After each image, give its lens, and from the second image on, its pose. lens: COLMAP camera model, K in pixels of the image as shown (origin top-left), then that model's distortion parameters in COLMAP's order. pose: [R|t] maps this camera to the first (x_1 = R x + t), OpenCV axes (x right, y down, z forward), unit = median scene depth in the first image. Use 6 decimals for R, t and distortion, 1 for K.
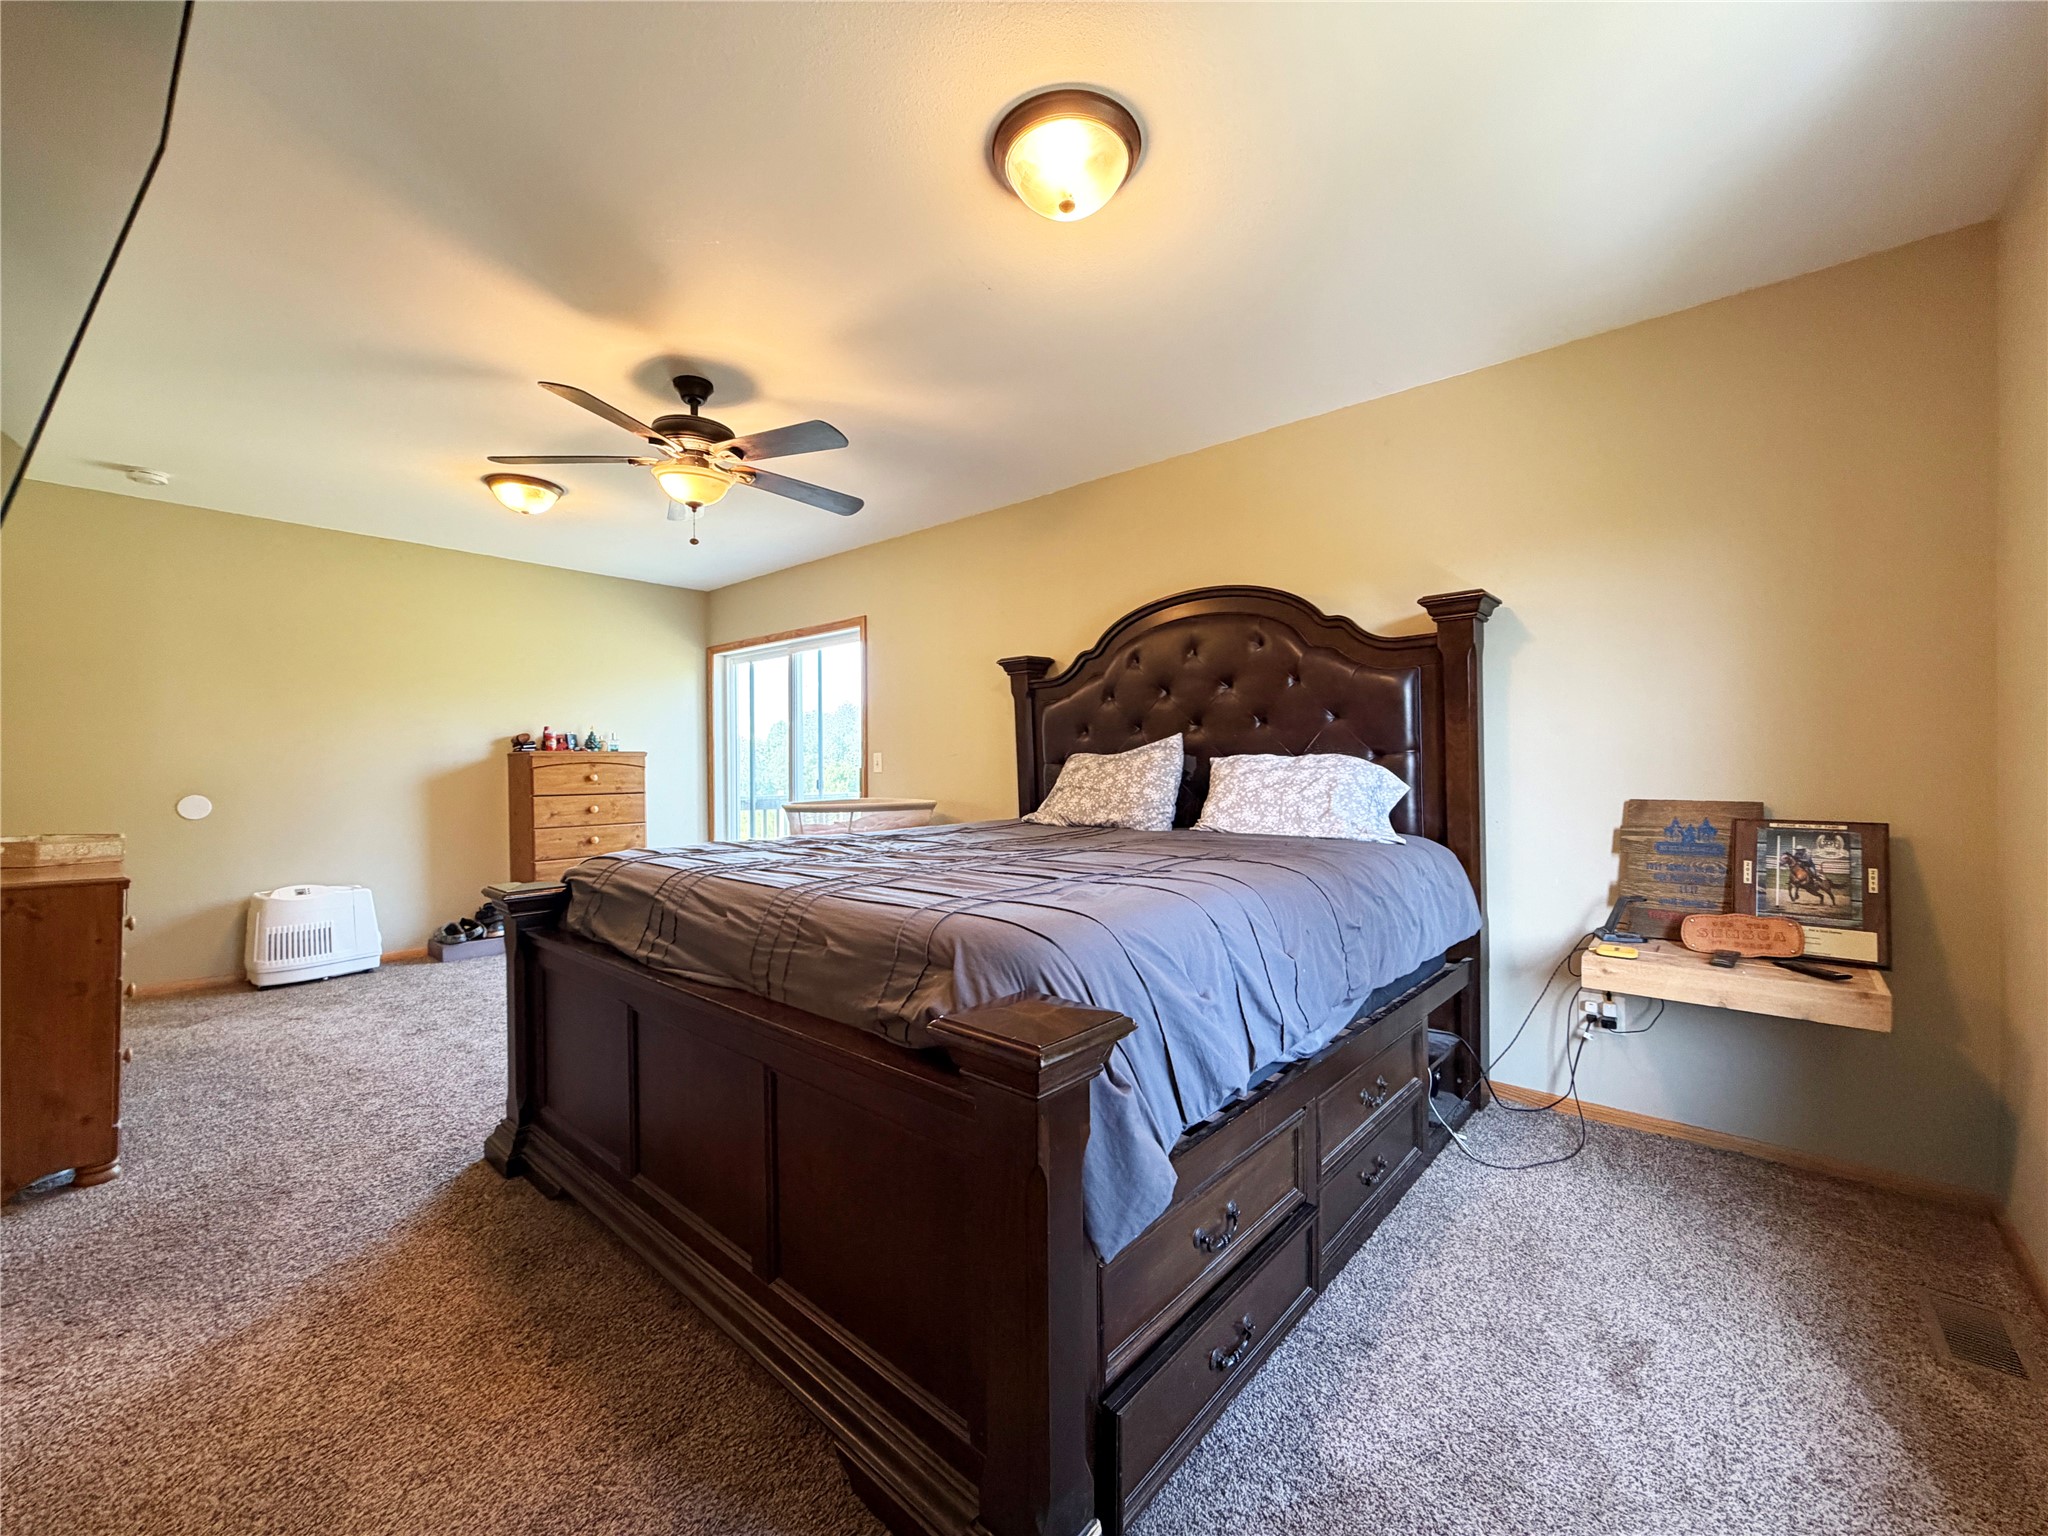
lens RADIAL K [[814.6, 0, 1018.7], [0, 814.6, 765.0], [0, 0, 1]] dist [-0.001343, 0.000055]
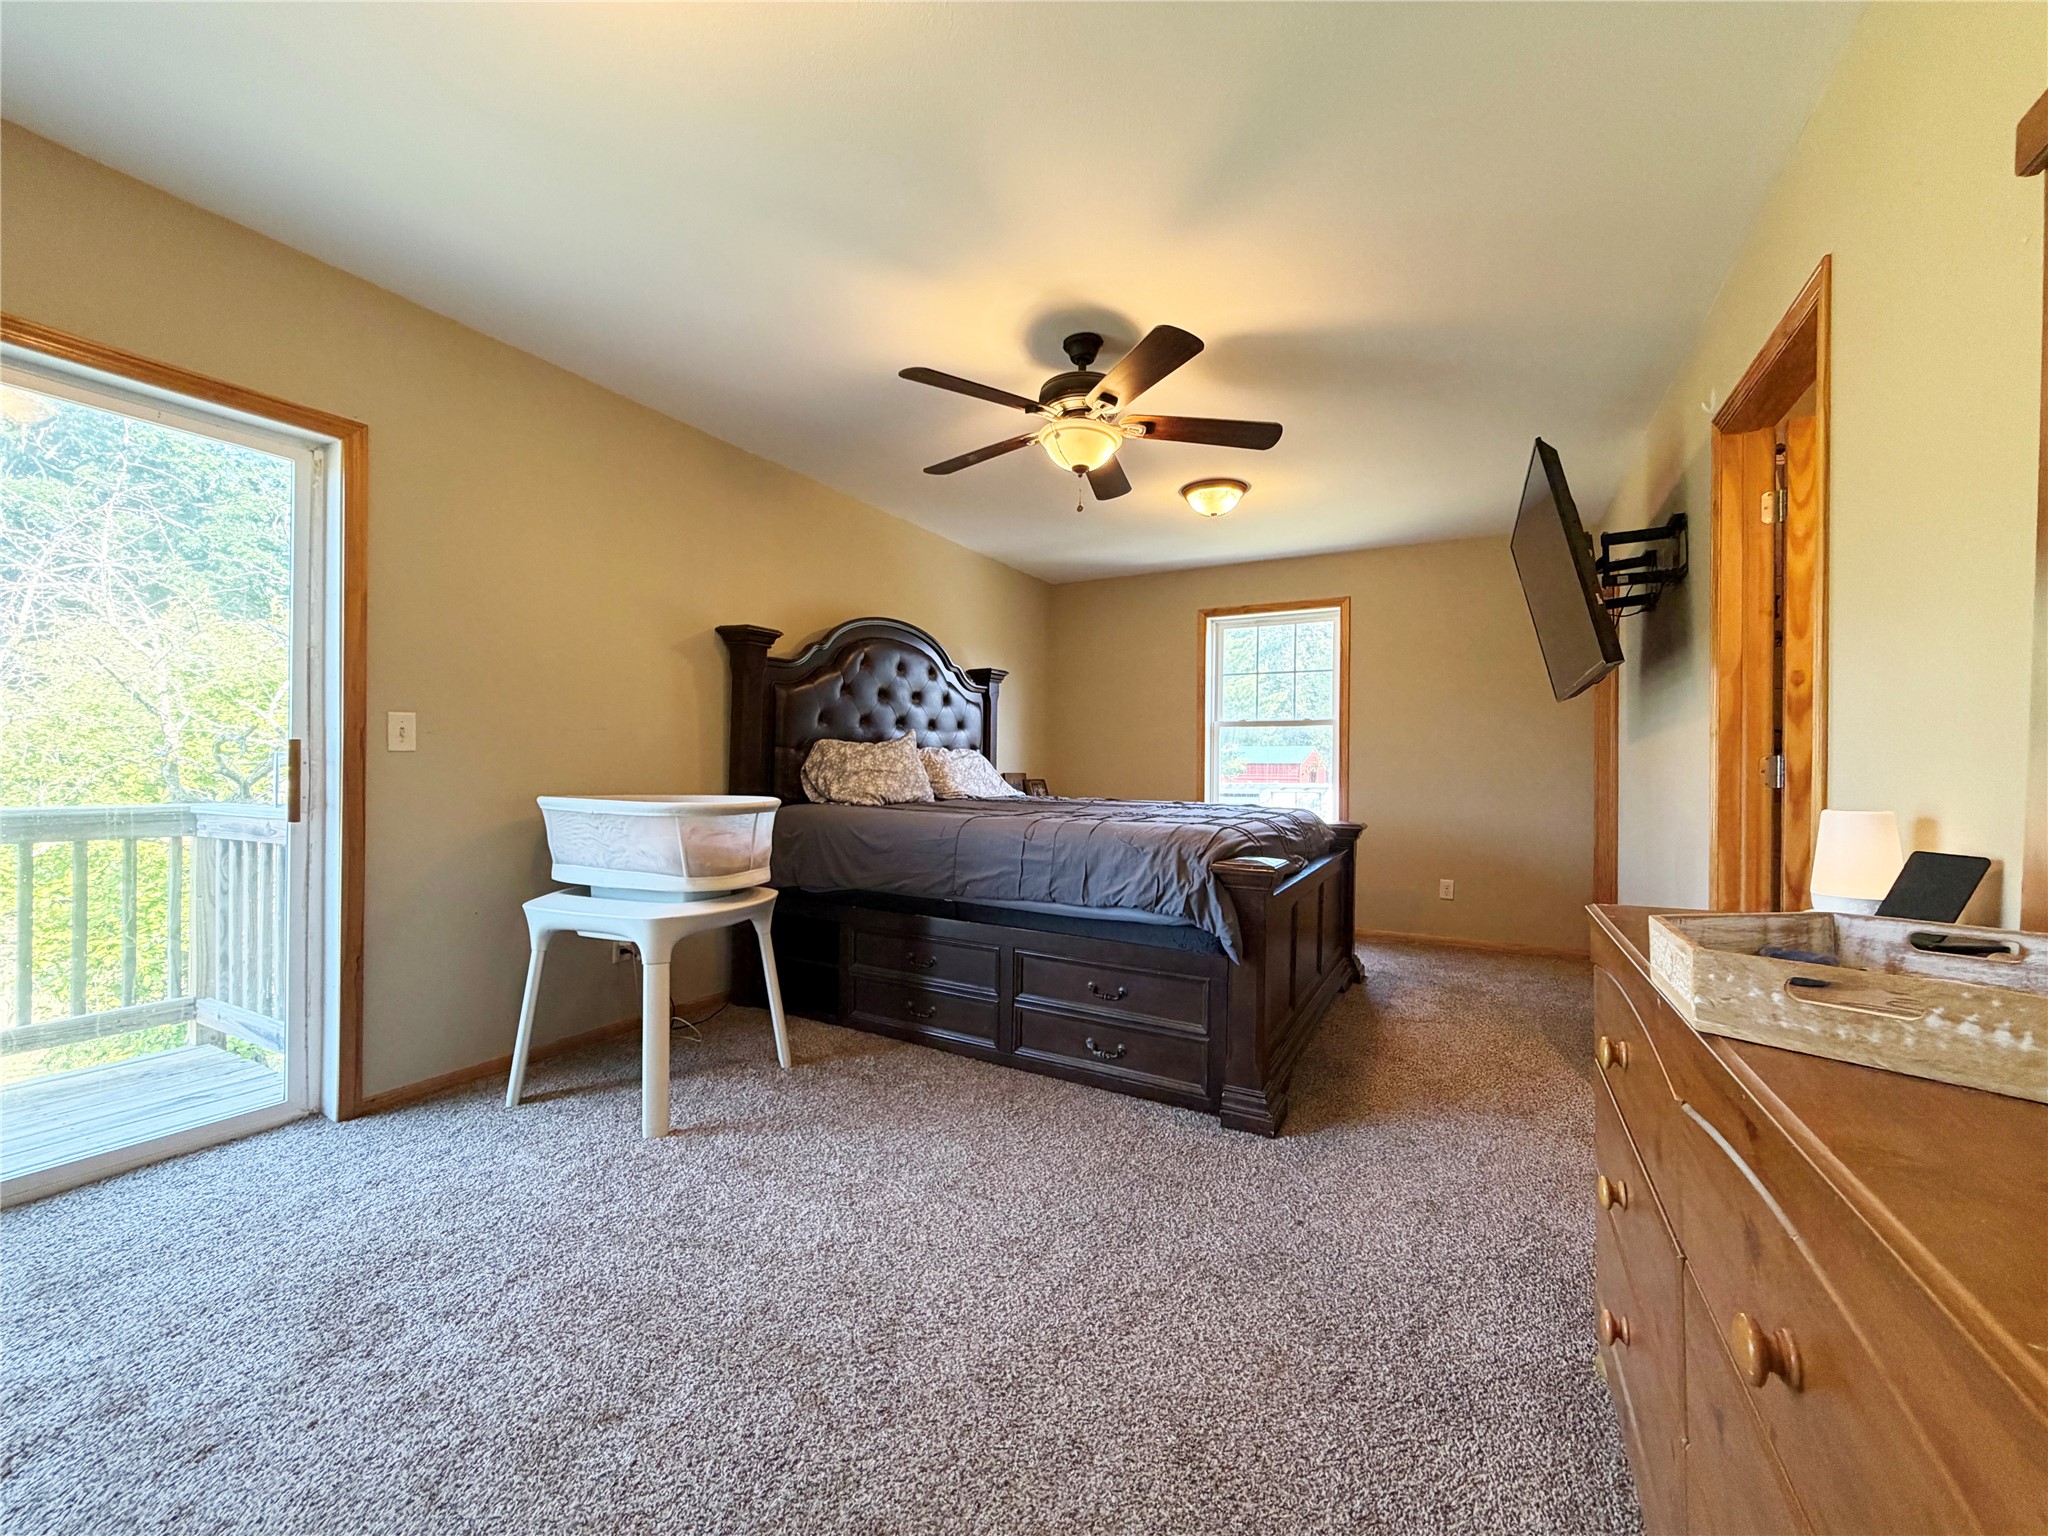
lens RADIAL K [[814.6, 0, 1019.8], [0, 814.6, 766.2], [0, 0, 1]] dist [-0.001343, 0.000055]
pose [[-0.210795, 0.008082, 0.977497, -0.452016], [-0.006985, 0.999928, -0.009774, 0.012749], [-0.977505, -0.008888, -0.210723, 0.437808]]
